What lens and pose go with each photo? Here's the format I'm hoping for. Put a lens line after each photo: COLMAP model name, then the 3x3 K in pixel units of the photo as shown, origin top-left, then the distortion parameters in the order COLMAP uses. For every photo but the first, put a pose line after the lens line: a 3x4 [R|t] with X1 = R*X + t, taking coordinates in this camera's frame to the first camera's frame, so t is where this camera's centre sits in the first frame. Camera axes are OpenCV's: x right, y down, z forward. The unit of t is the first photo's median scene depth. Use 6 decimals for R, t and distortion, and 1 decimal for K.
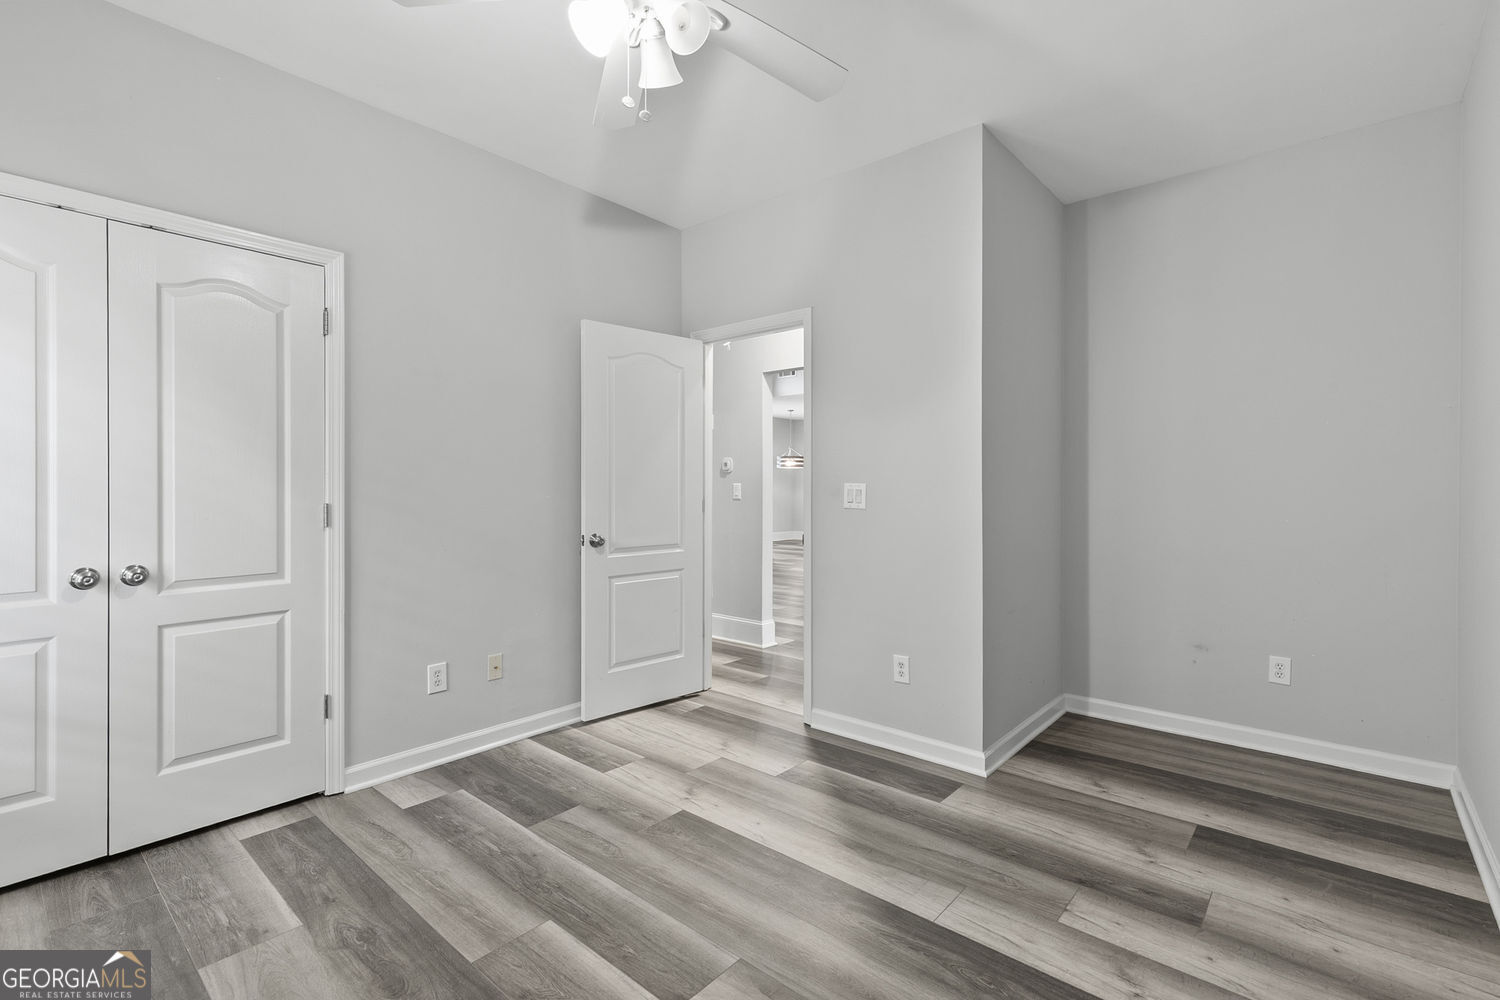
lens RADIAL K [[672.9, 0, 756.7], [0, 672.9, 486.9], [0, 0, 1]] dist [0.010049, -0.002654]
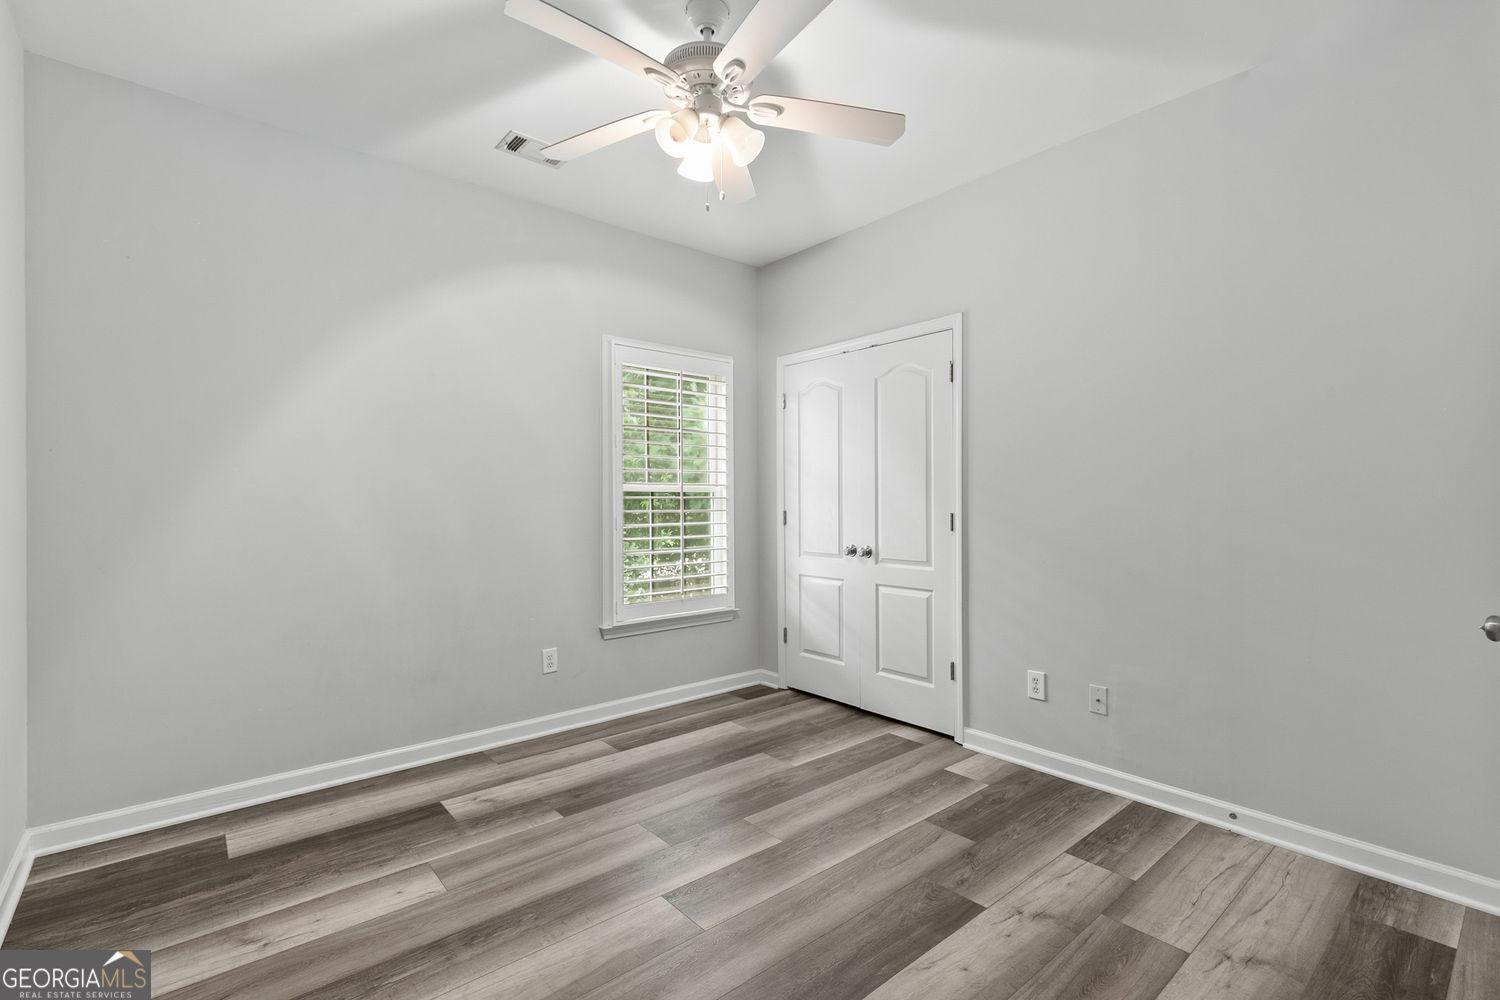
lens RADIAL K [[672.9, 0, 748.9], [0, 672.9, 503.4], [0, 0, 1]] dist [0.010049, -0.002654]
pose [[-0.154500, 0.002539, -0.987990, 0.709314], [0.003370, 0.999992, 0.002043, 0.002674], [0.987987, -0.003014, -0.154507, 0.844098]]
